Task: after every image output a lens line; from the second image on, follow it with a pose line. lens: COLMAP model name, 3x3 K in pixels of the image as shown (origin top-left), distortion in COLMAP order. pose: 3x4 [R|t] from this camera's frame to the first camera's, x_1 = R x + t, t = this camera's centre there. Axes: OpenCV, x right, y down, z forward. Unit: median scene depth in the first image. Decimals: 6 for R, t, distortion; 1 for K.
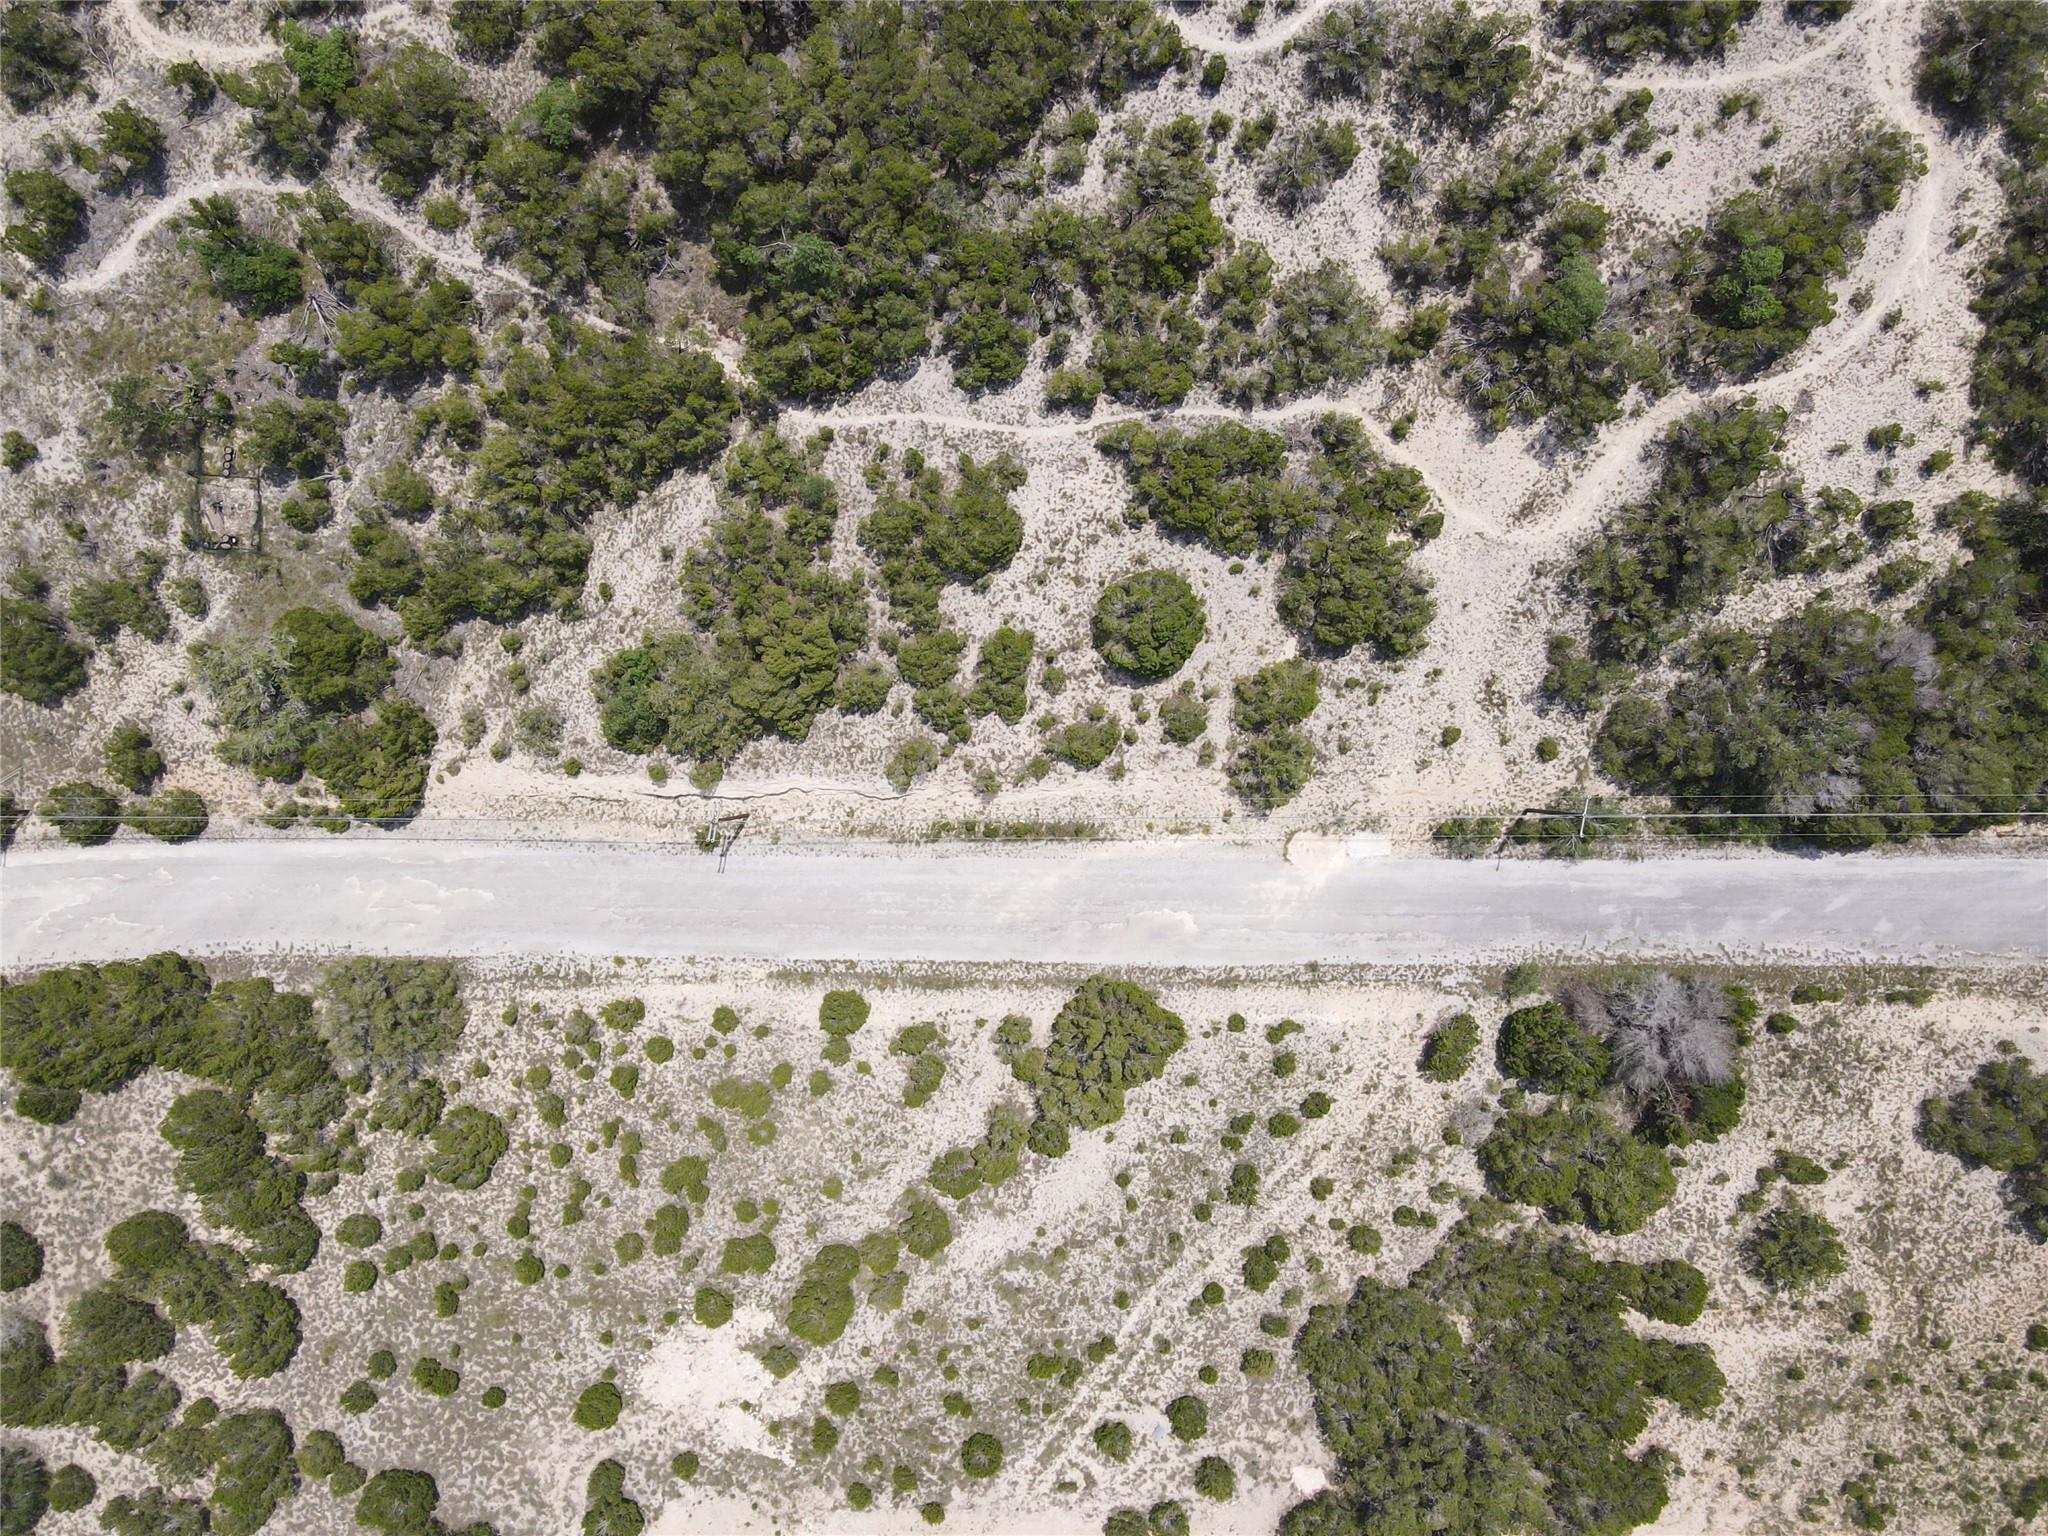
lens RADIAL K [[1596.5, 0, 1014.2], [0, 1596.5, 759.7], [0, 0, 1]] dist [-0.007743, 0.054993]
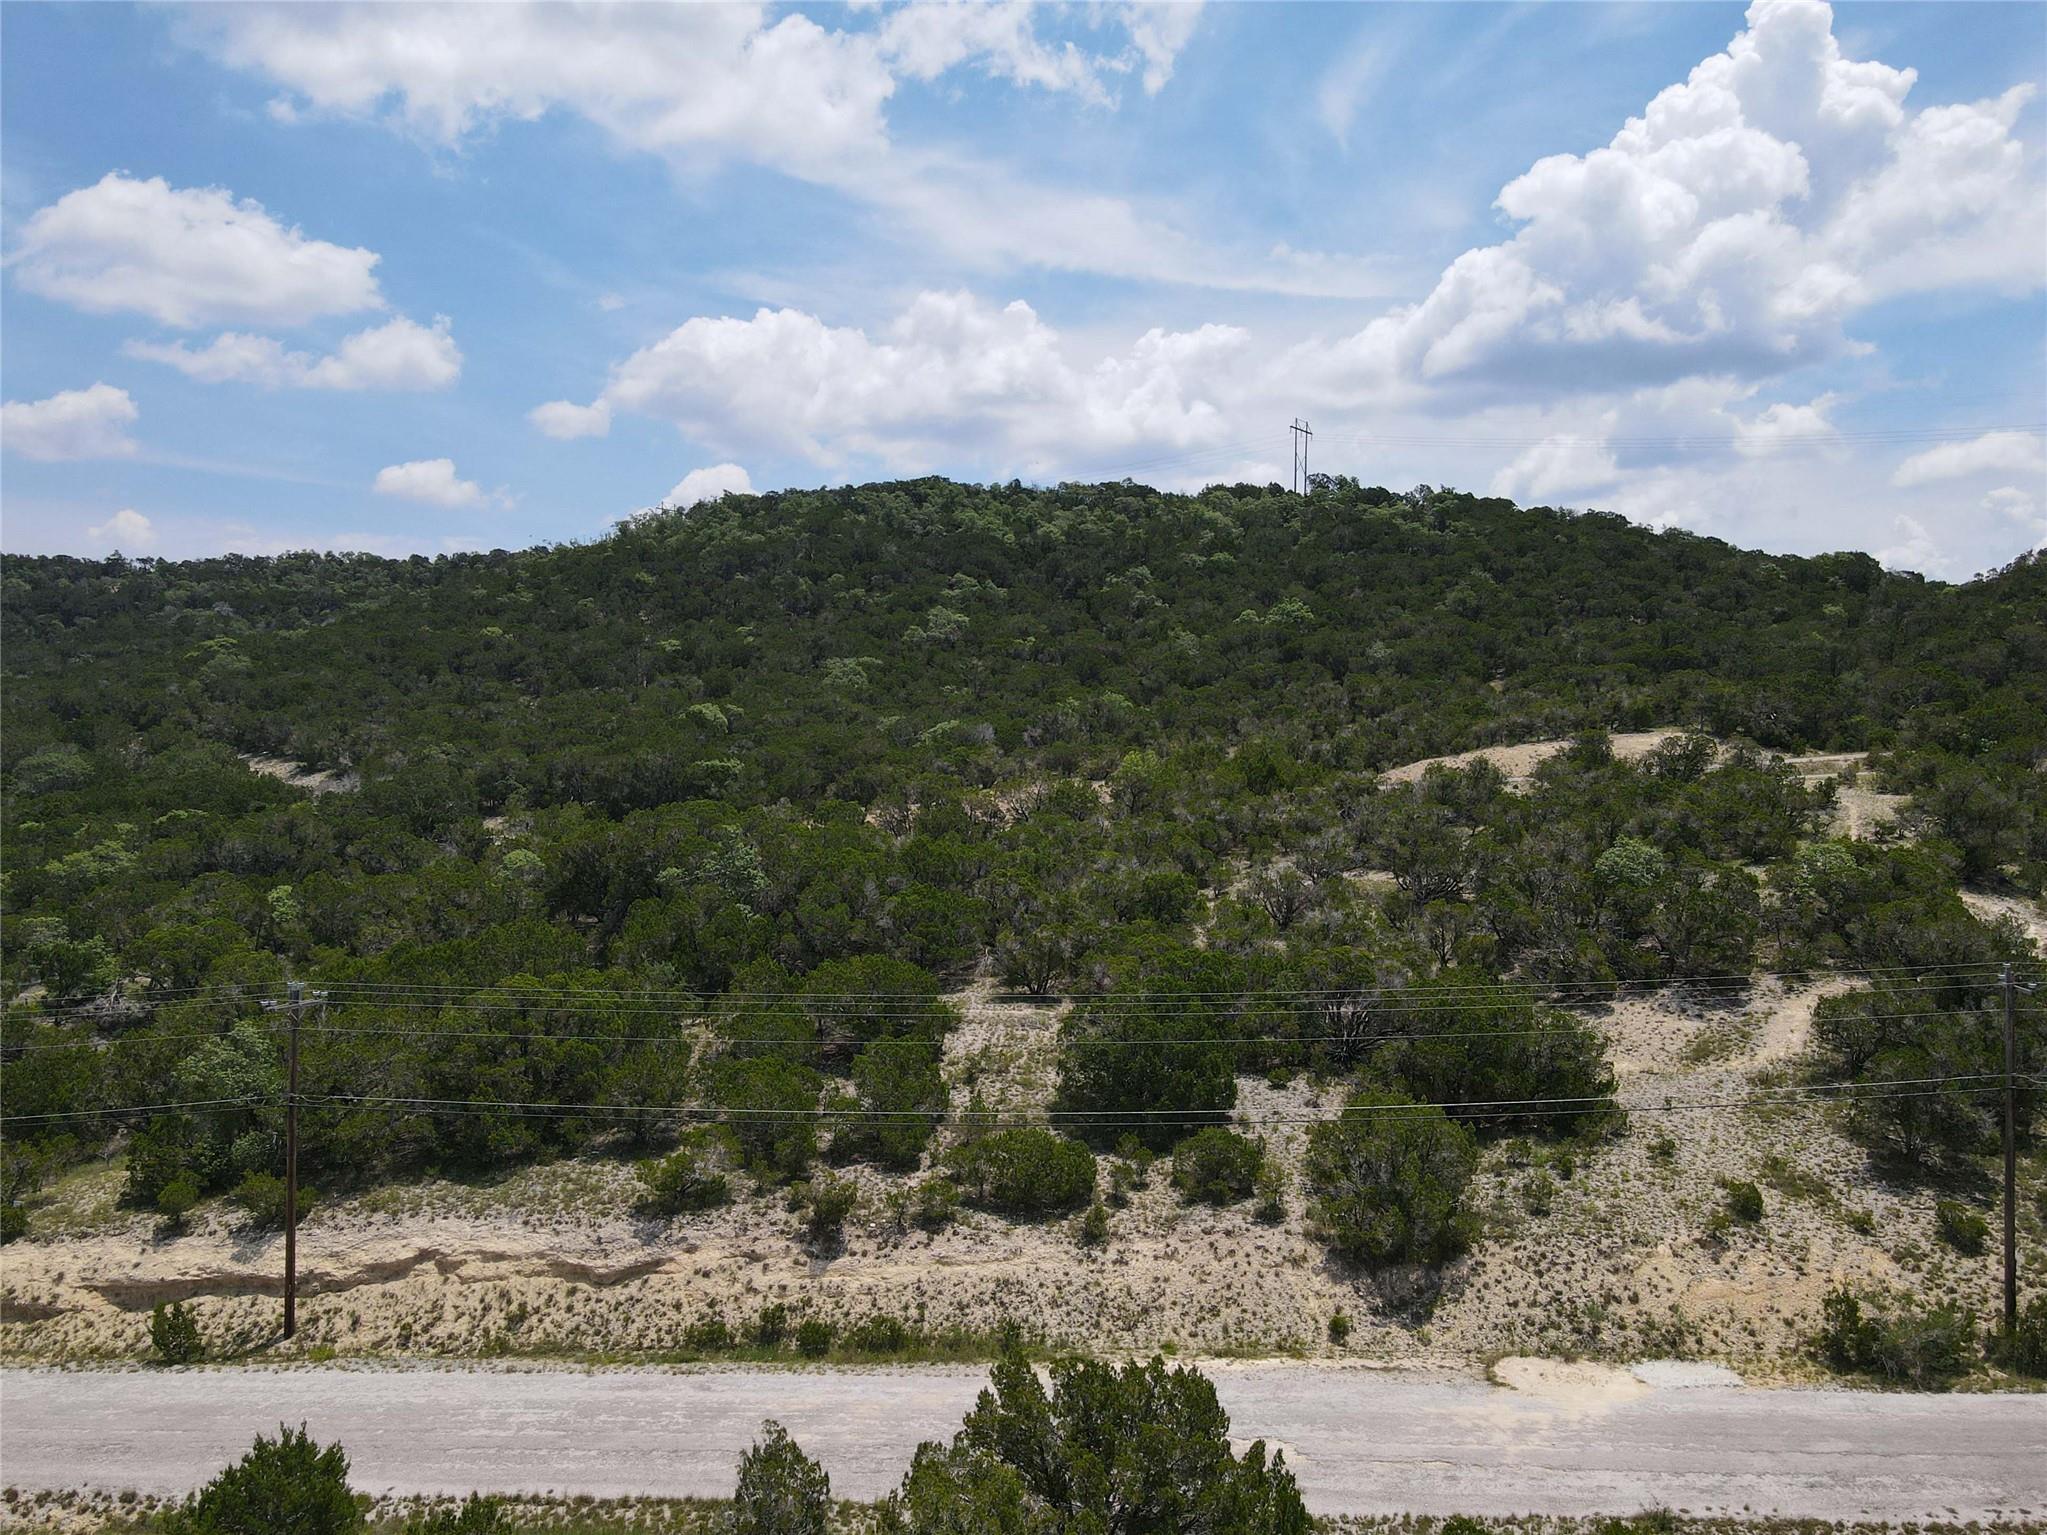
lens RADIAL K [[1544.1, 0, 1014.6], [0, 1544.1, 764.8], [0, 0, 1]] dist [0.003996, 0.017979]
pose [[0.998332, 0.032380, -0.047796, 0.059401], [-0.047778, -0.001326, -0.998857, 0.491551], [-0.032406, 0.999475, 0.000224, 0.867591]]
